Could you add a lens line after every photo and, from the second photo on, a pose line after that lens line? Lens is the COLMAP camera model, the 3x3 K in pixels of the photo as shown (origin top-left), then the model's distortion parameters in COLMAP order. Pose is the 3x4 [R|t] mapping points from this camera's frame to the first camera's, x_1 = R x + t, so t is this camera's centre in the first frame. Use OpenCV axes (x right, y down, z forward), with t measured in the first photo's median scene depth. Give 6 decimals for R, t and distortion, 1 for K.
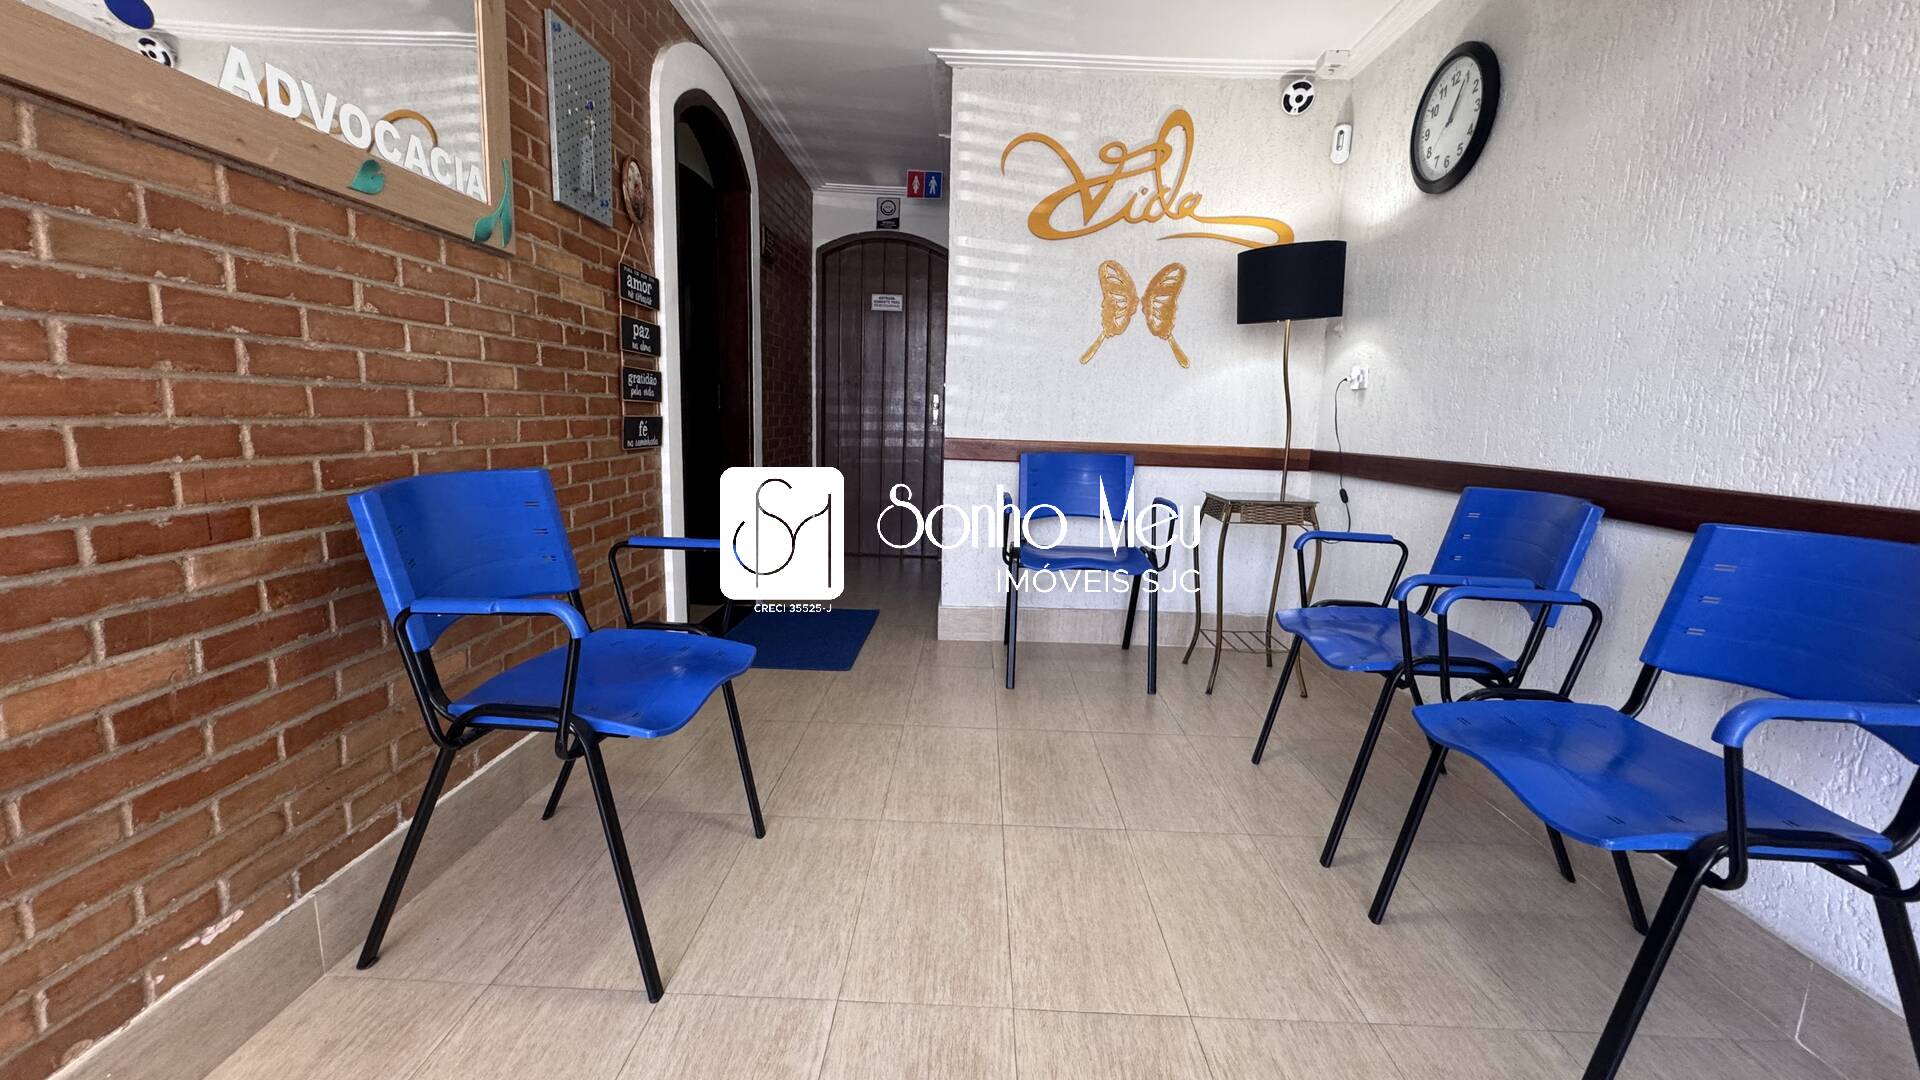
lens RADIAL K [[772.3, 0, 960.3], [0, 772.3, 544.5], [0, 0, 1]] dist [-0.002618, 0.000663]
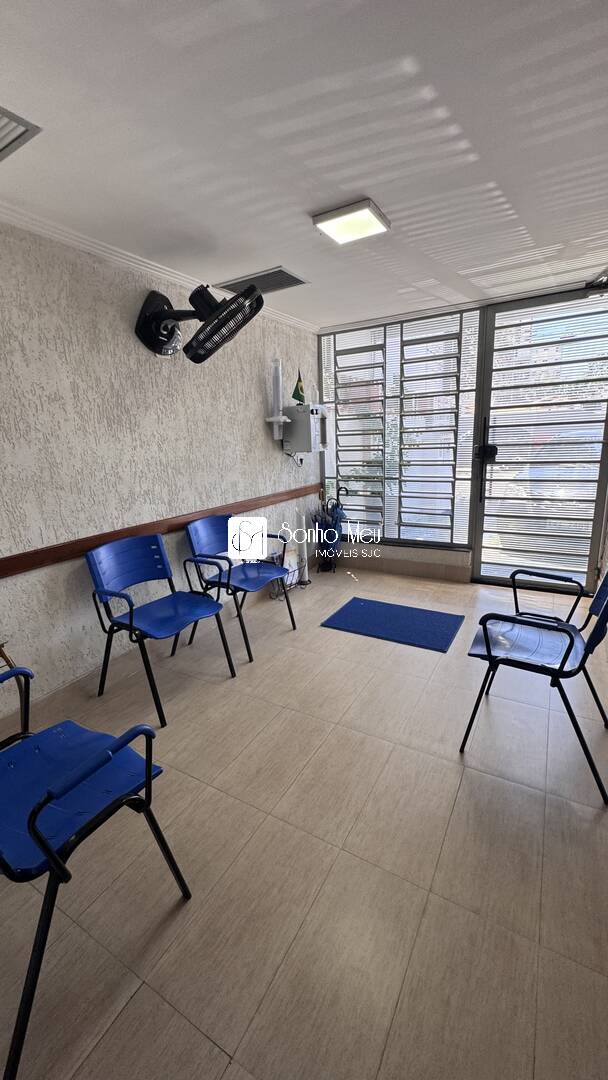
lens RADIAL K [[434.4, 0, 302.8], [0, 434.4, 540.6], [0, 0, 1]] dist [-0.002618, 0.000663]
pose [[-0.880716, -0.117466, 0.458848, -0.209181], [0.083672, 0.914938, 0.394826, -0.336811], [-0.466196, 0.386122, -0.795972, 1.111108]]
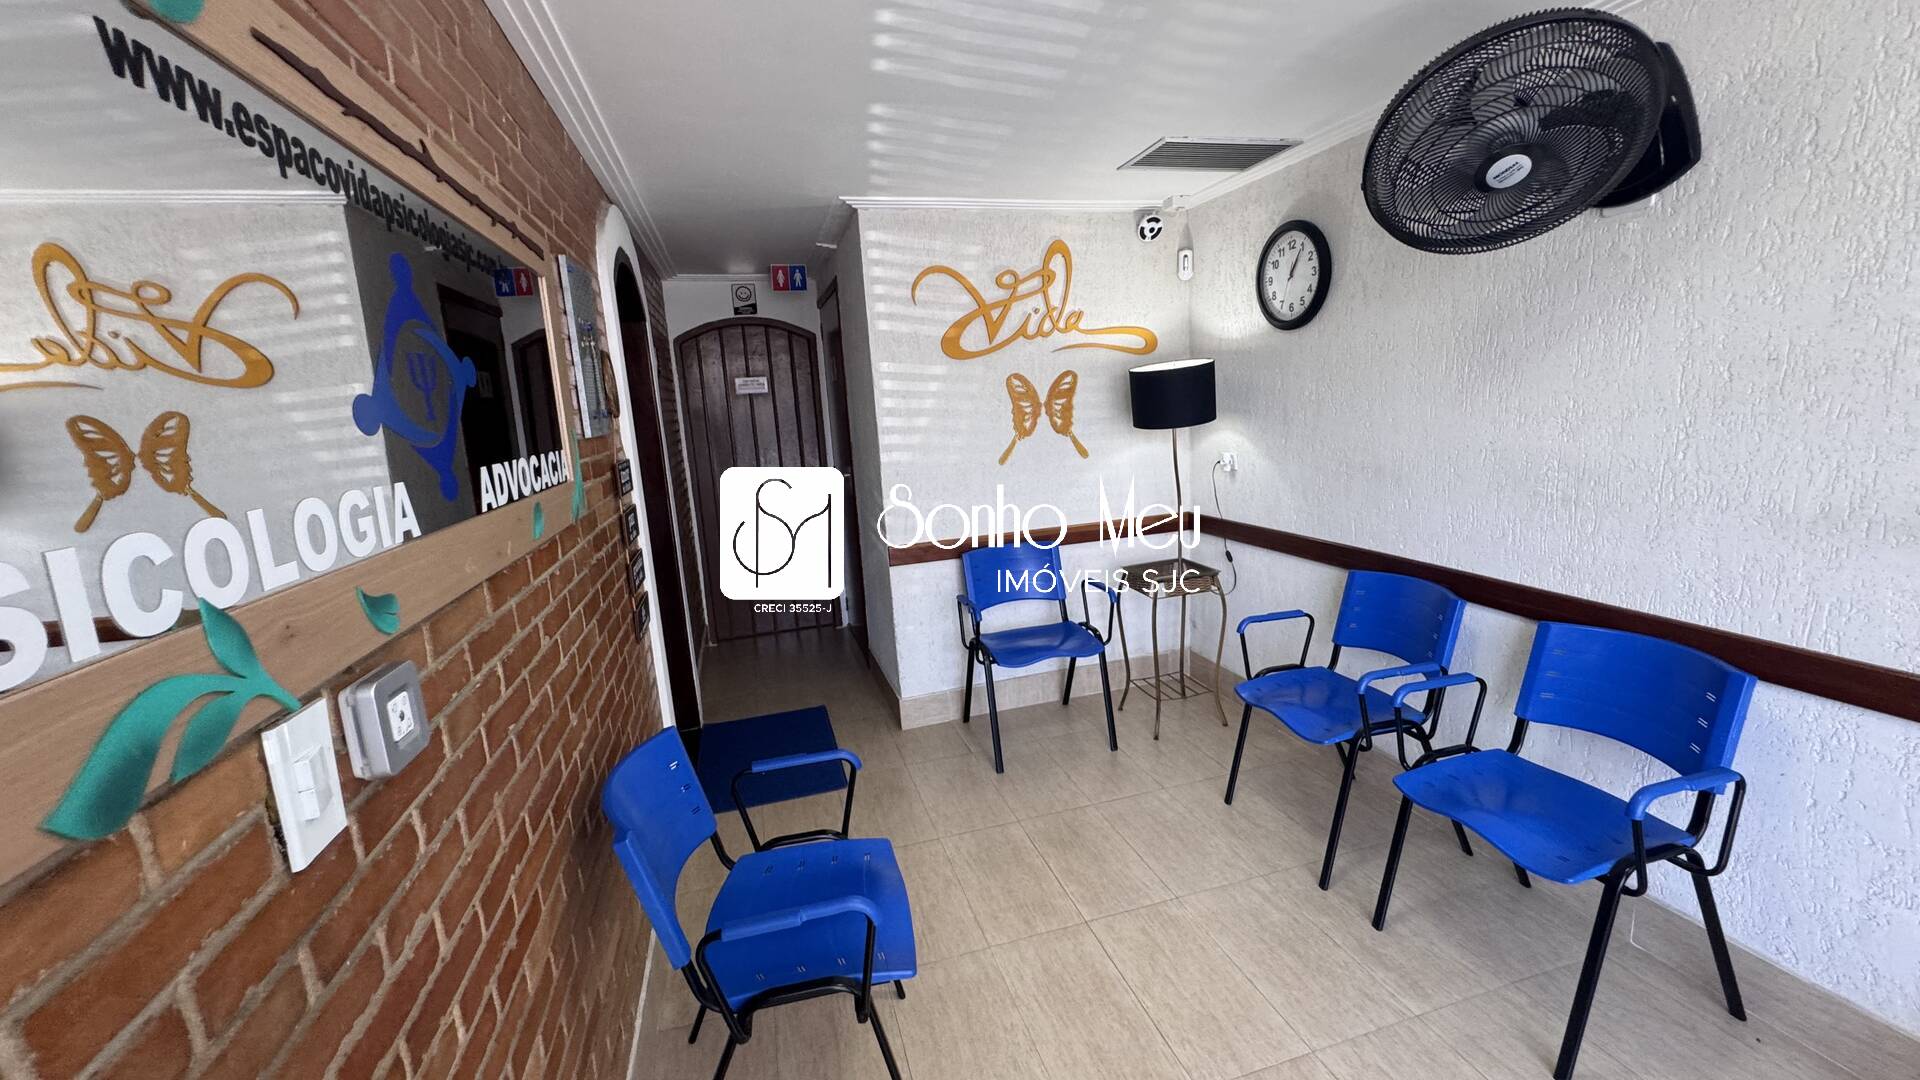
lens RADIAL K [[772.3, 0, 963.9], [0, 772.3, 544.9], [0, 0, 1]] dist [-0.002618, 0.000663]
pose [[0.950185, -0.144308, 0.276268, -0.234481], [0.139181, 0.989530, 0.038187, -0.181531], [-0.278887, 0.002167, 0.960322, -0.062225]]
